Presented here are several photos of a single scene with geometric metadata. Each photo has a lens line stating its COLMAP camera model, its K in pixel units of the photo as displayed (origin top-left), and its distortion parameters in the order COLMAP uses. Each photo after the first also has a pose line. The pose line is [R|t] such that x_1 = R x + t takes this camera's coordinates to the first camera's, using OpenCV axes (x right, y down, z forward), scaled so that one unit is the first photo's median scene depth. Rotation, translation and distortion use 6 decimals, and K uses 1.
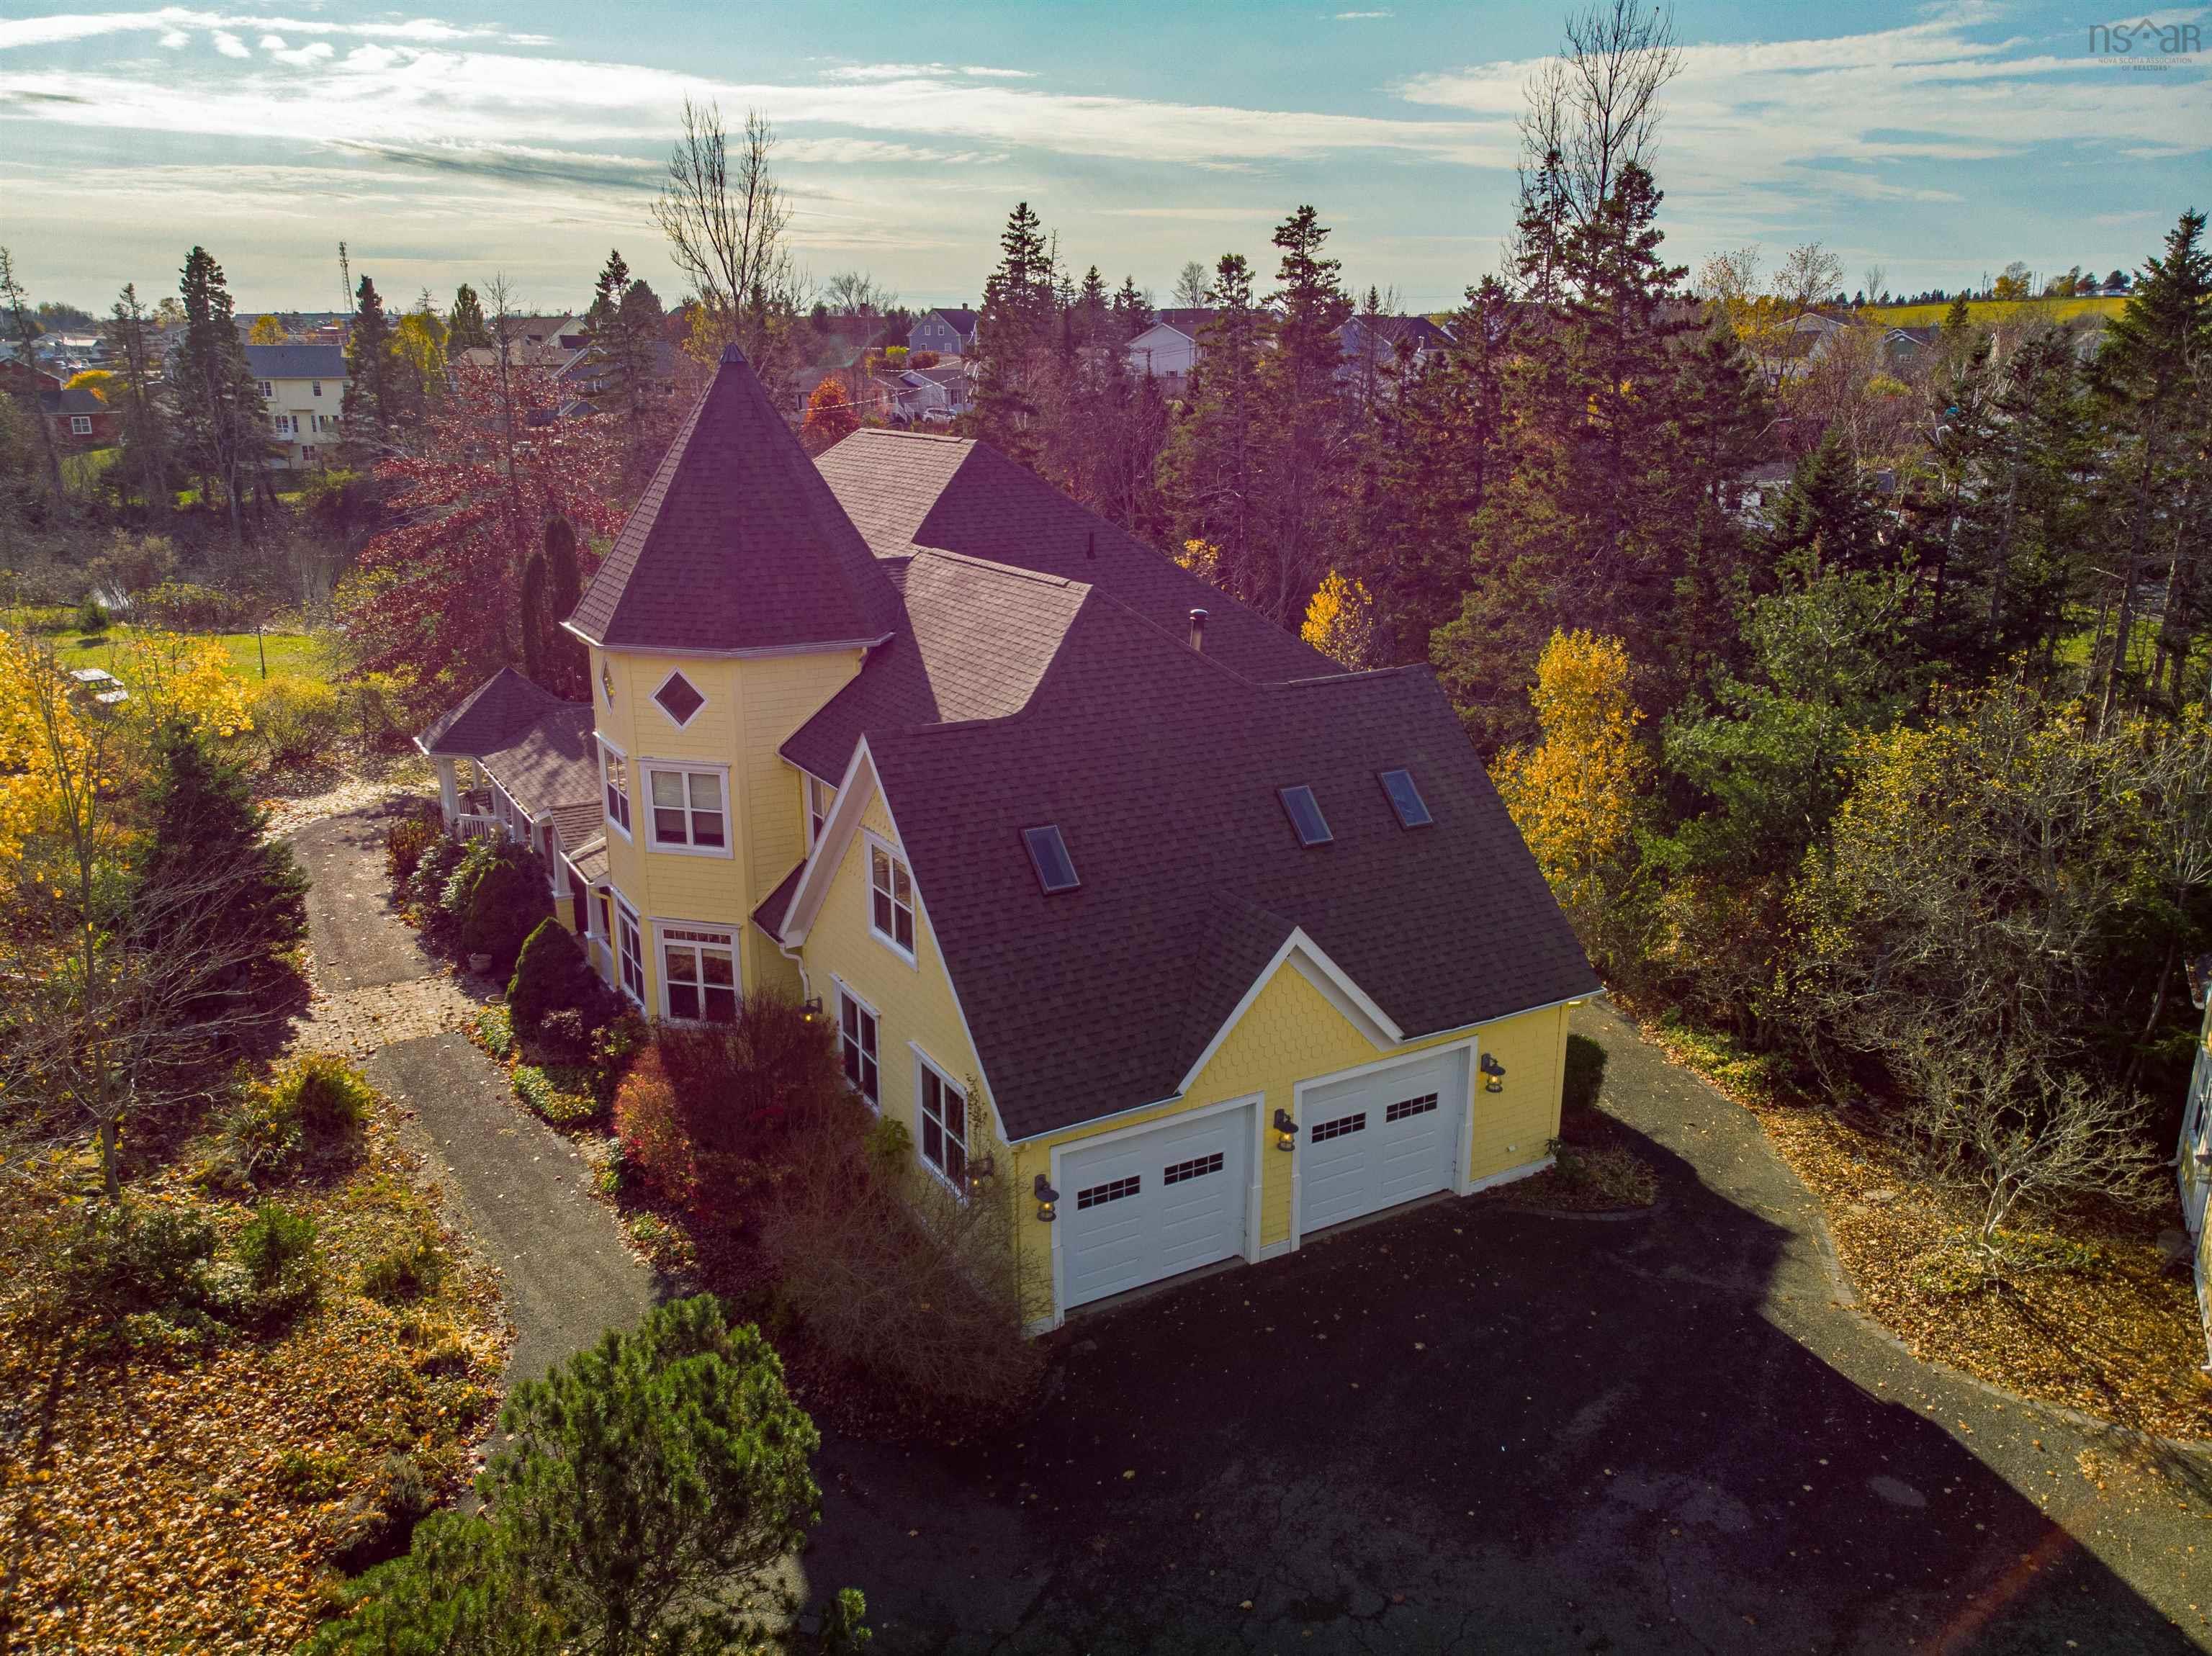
lens RADIAL K [[1640.3, 0, 1106.0], [0, 1640.3, 828.0], [0, 0, 1]] dist [0.004315, -0.002391]
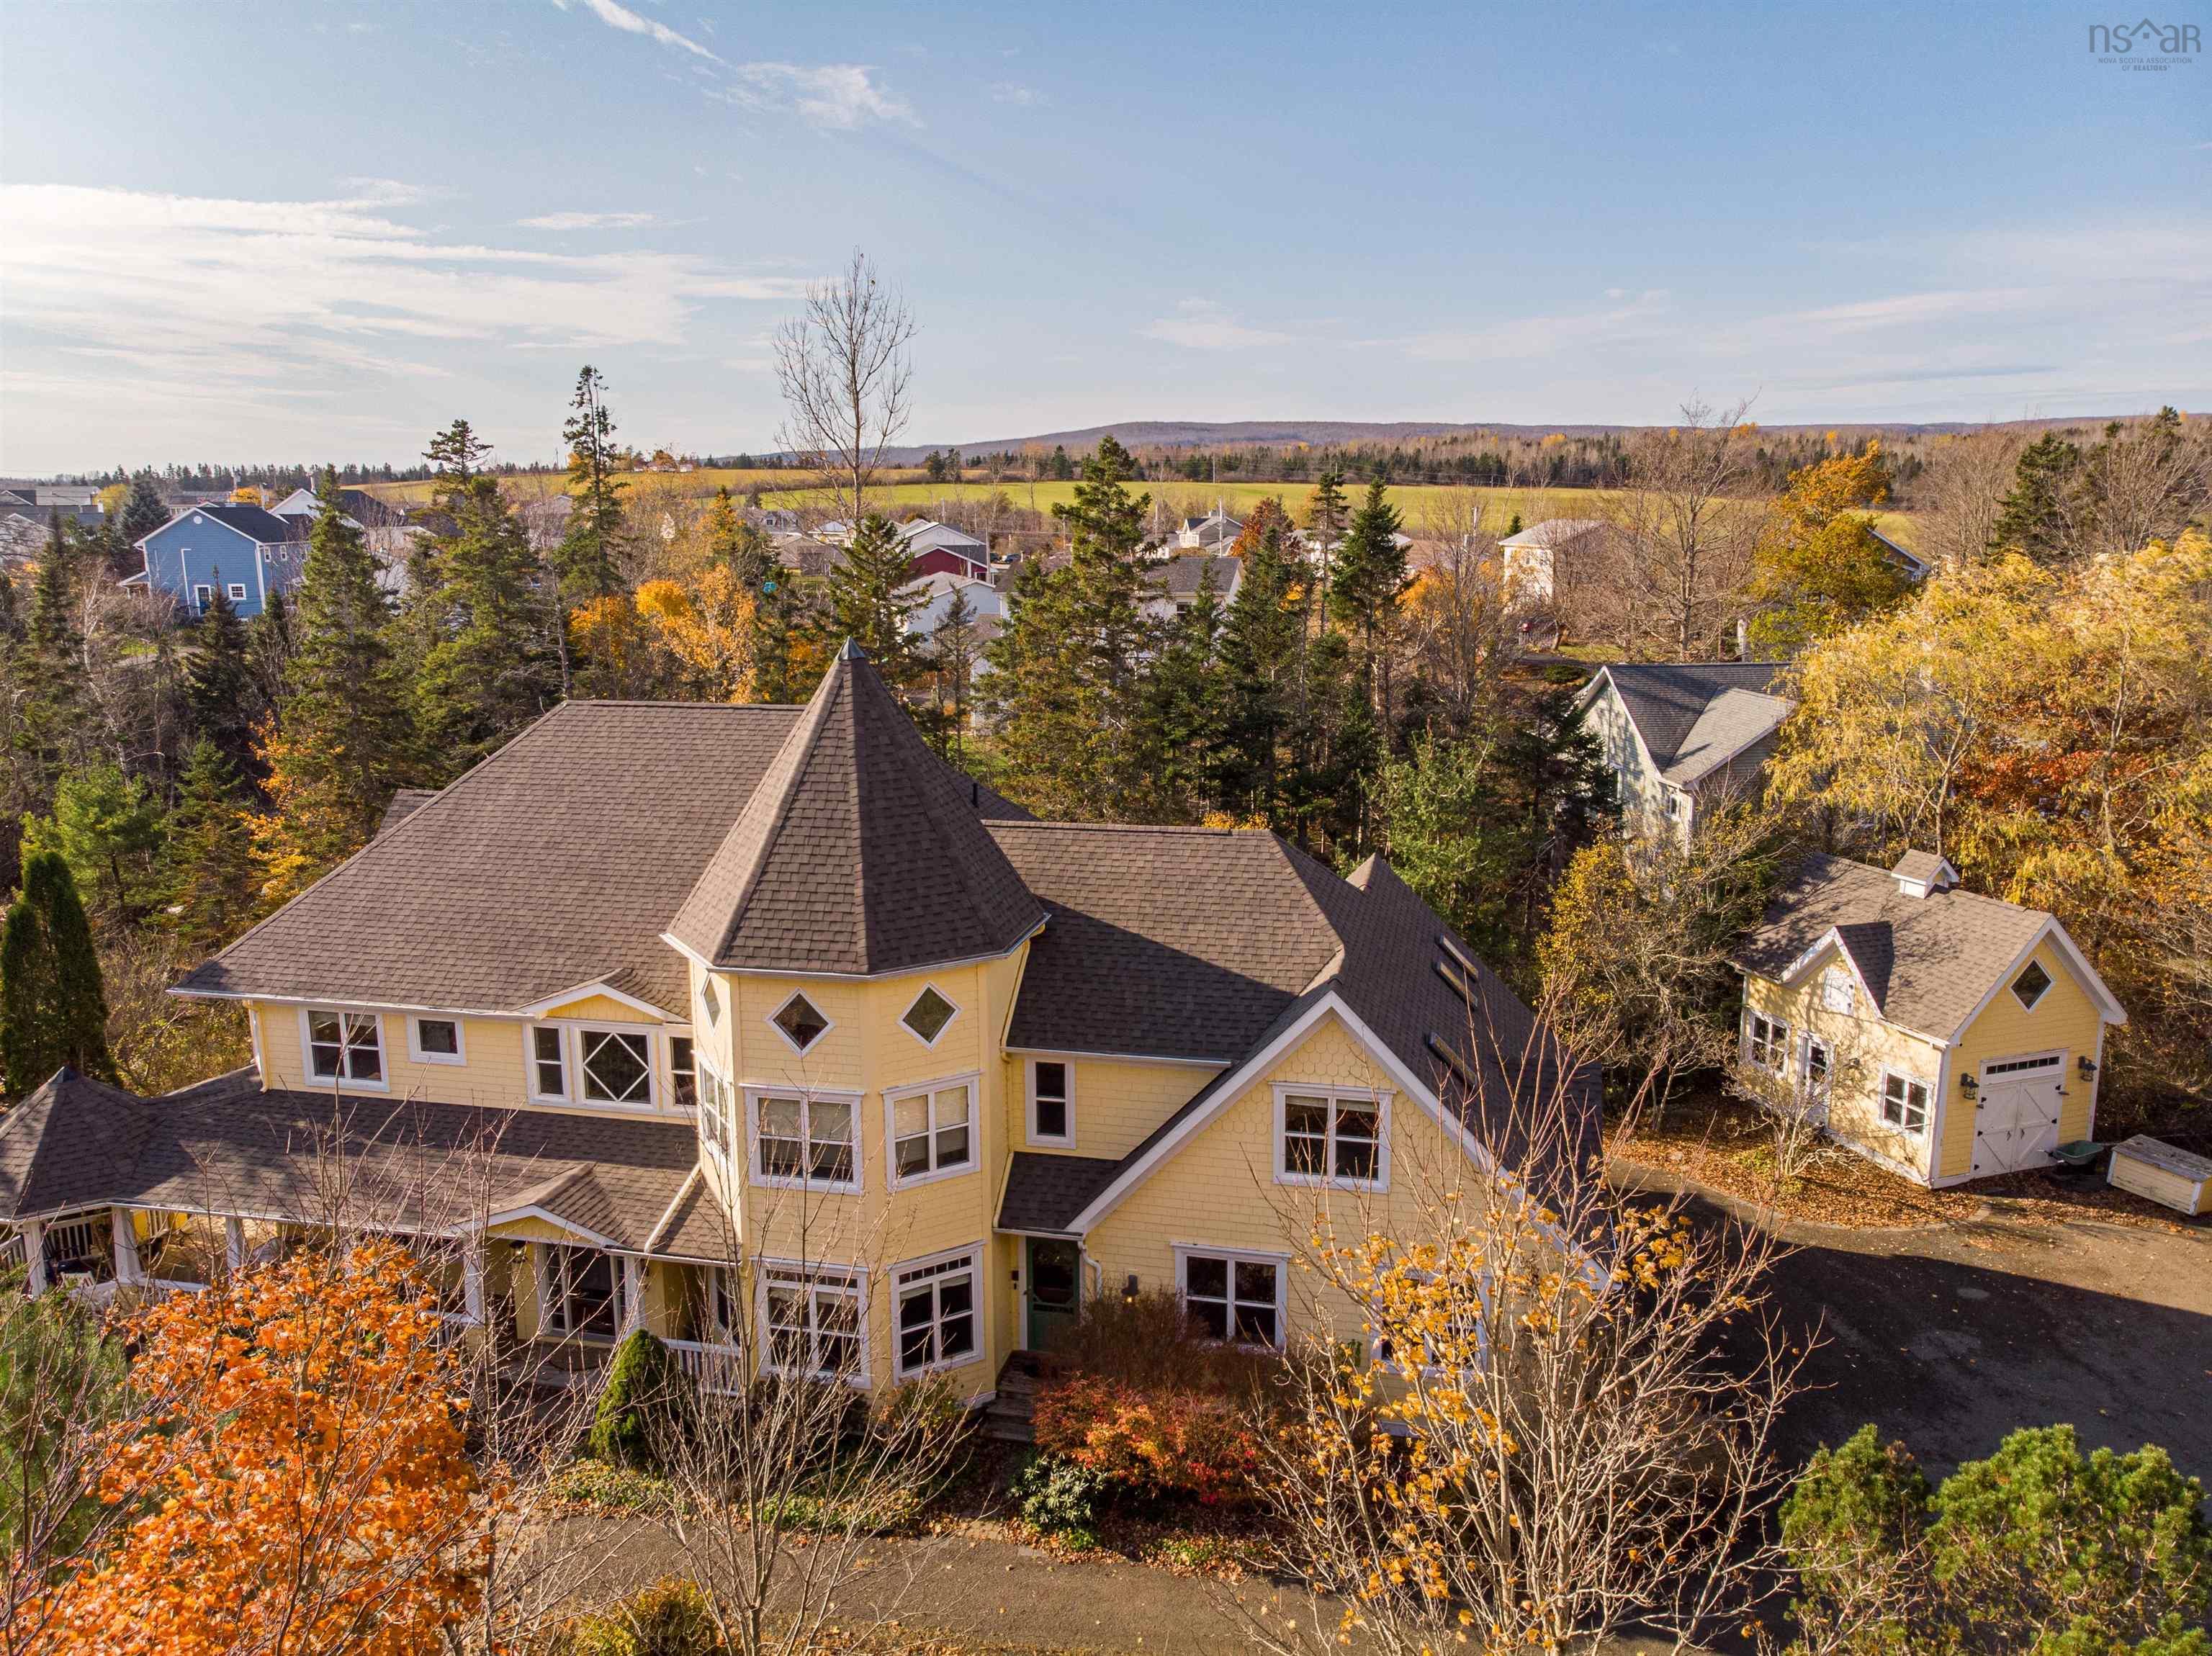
lens RADIAL K [[1626.3, 0, 1106.0], [0, 1626.3, 828.0], [0, 0, 1]] dist [0.018642, -0.003293]
pose [[0.674731, -0.142341, 0.724208, -0.946913], [0.210157, 0.977661, -0.003643, -0.177162], [-0.707511, 0.154656, 0.689572, 0.315899]]
